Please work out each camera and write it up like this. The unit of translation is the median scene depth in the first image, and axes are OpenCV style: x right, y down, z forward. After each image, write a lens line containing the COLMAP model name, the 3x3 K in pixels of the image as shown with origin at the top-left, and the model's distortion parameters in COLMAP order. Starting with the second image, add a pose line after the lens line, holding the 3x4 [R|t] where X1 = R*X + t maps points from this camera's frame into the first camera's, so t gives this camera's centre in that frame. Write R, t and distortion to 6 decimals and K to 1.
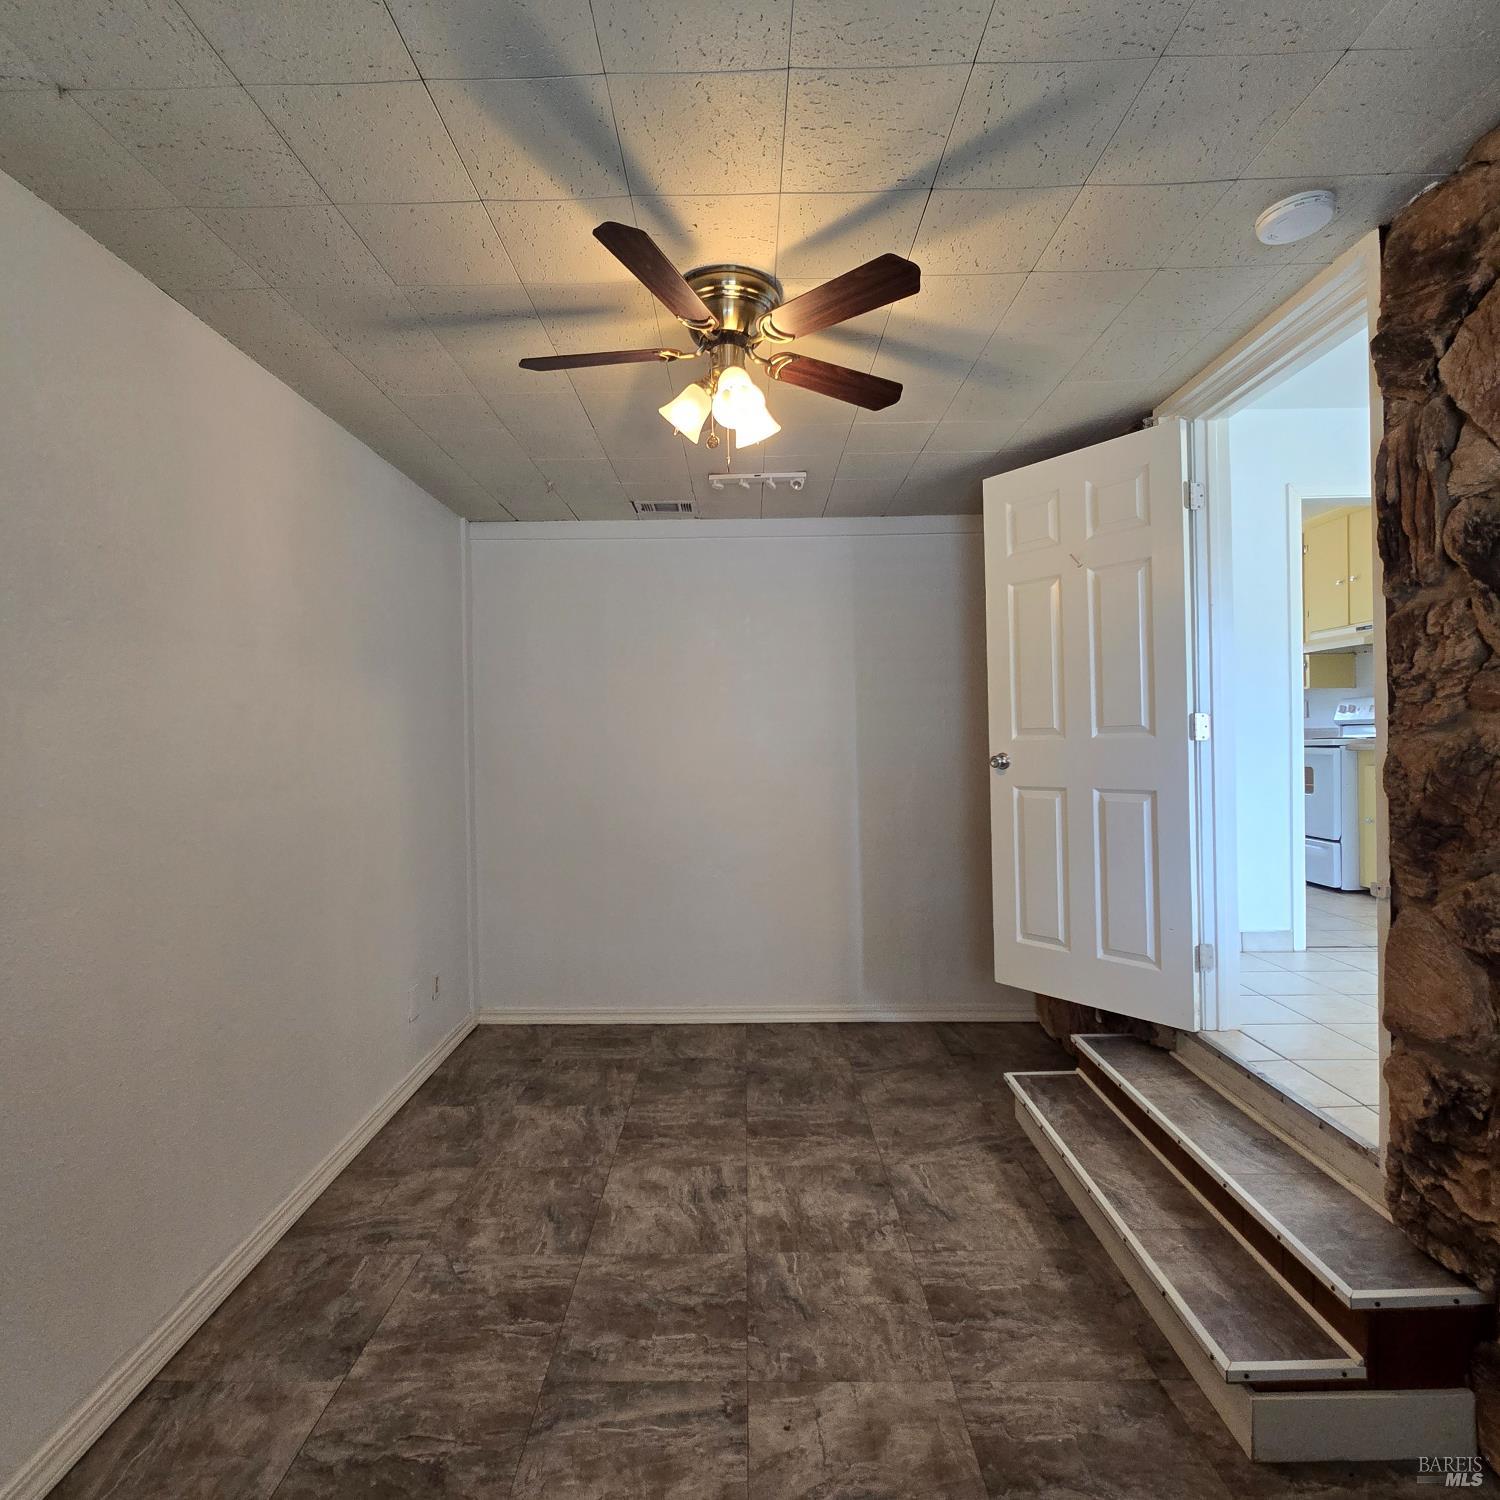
lens RADIAL K [[802.6, 0, 750.0], [0, 802.6, 750.0], [0, 0, 1]] dist [0.004845, 0.001930]
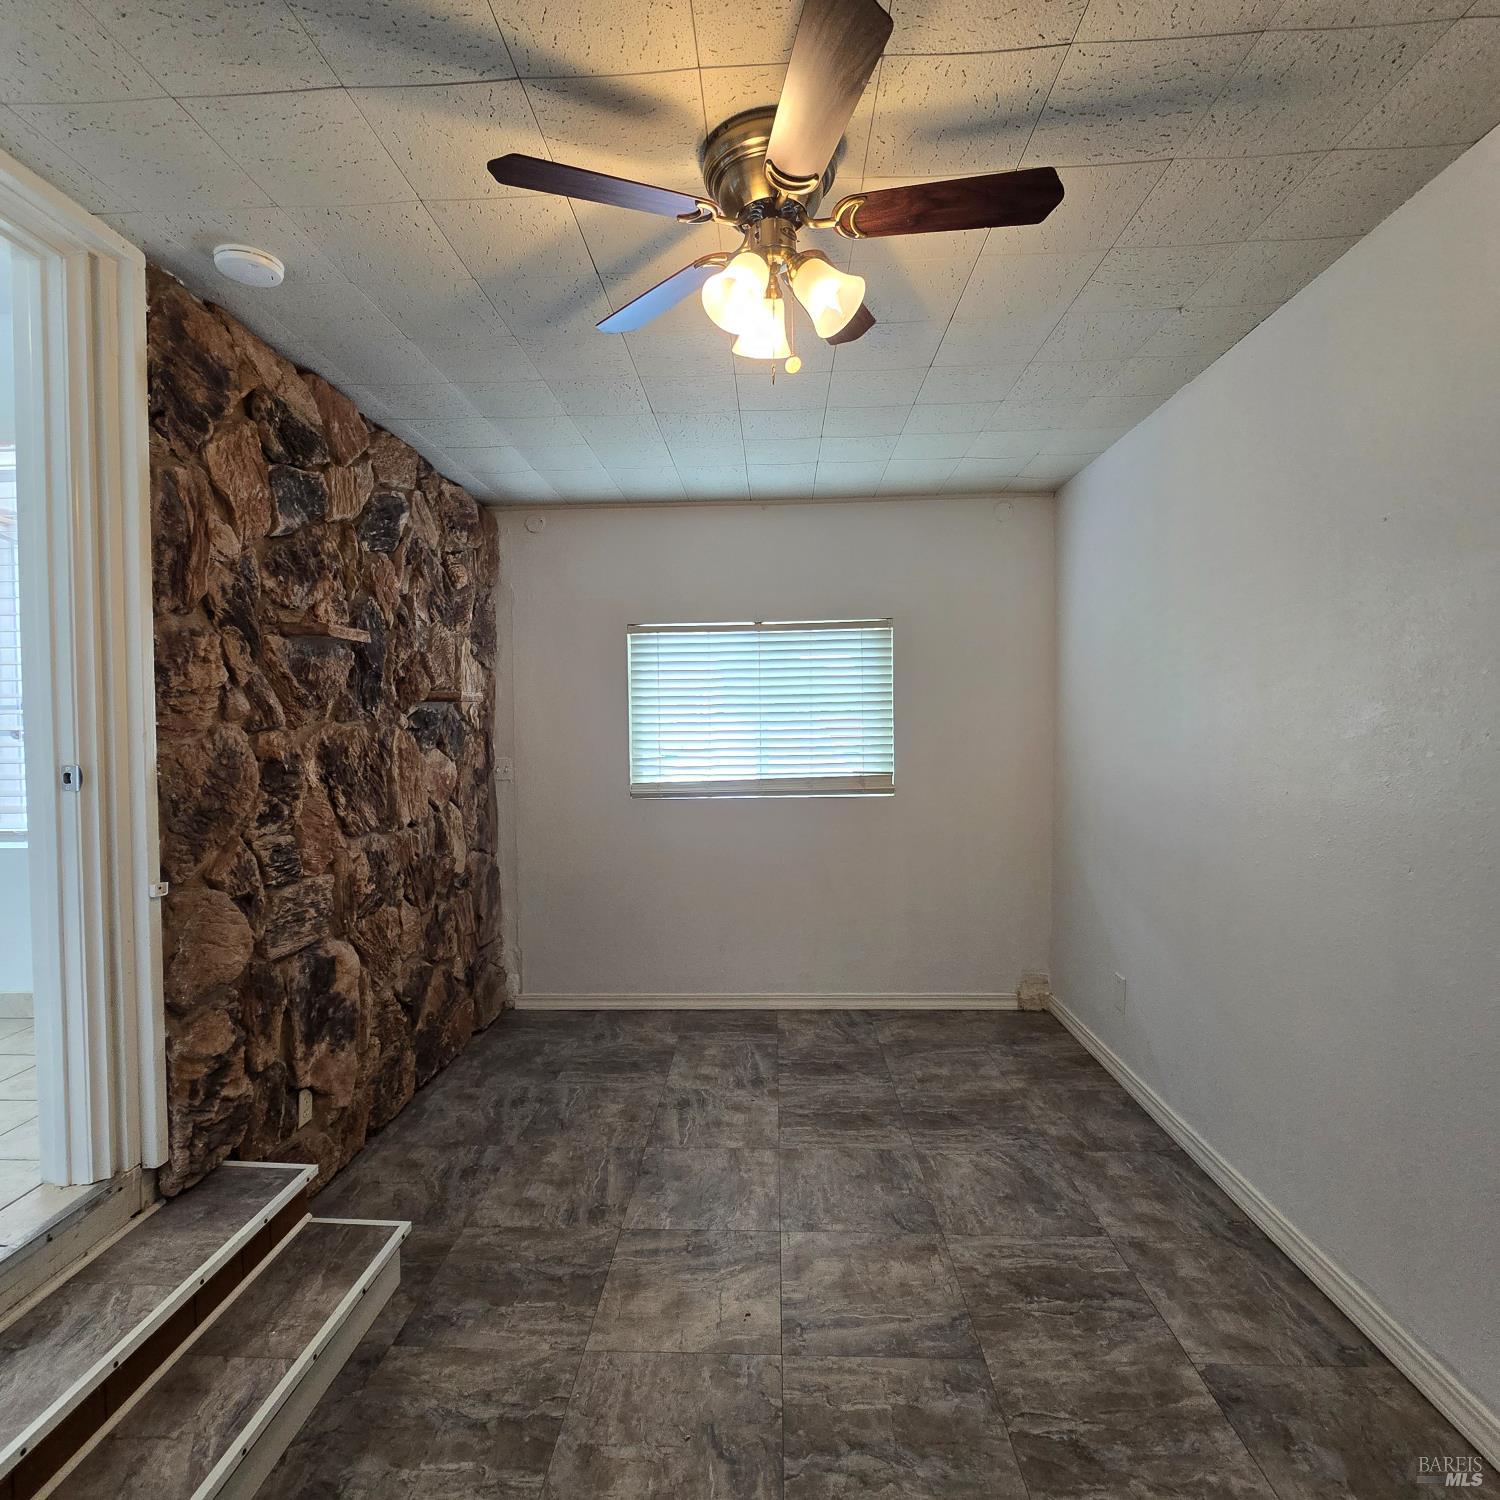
lens RADIAL K [[973.0, 0, 732.7], [0, 973.0, 746.6], [0, 0, 1]] dist [-0.002597, -0.001122]
pose [[-0.998243, 0.030256, 0.050953, -0.026357], [0.032332, 0.998659, 0.040435, -0.036732], [-0.049661, 0.042011, -0.997882, 2.159779]]
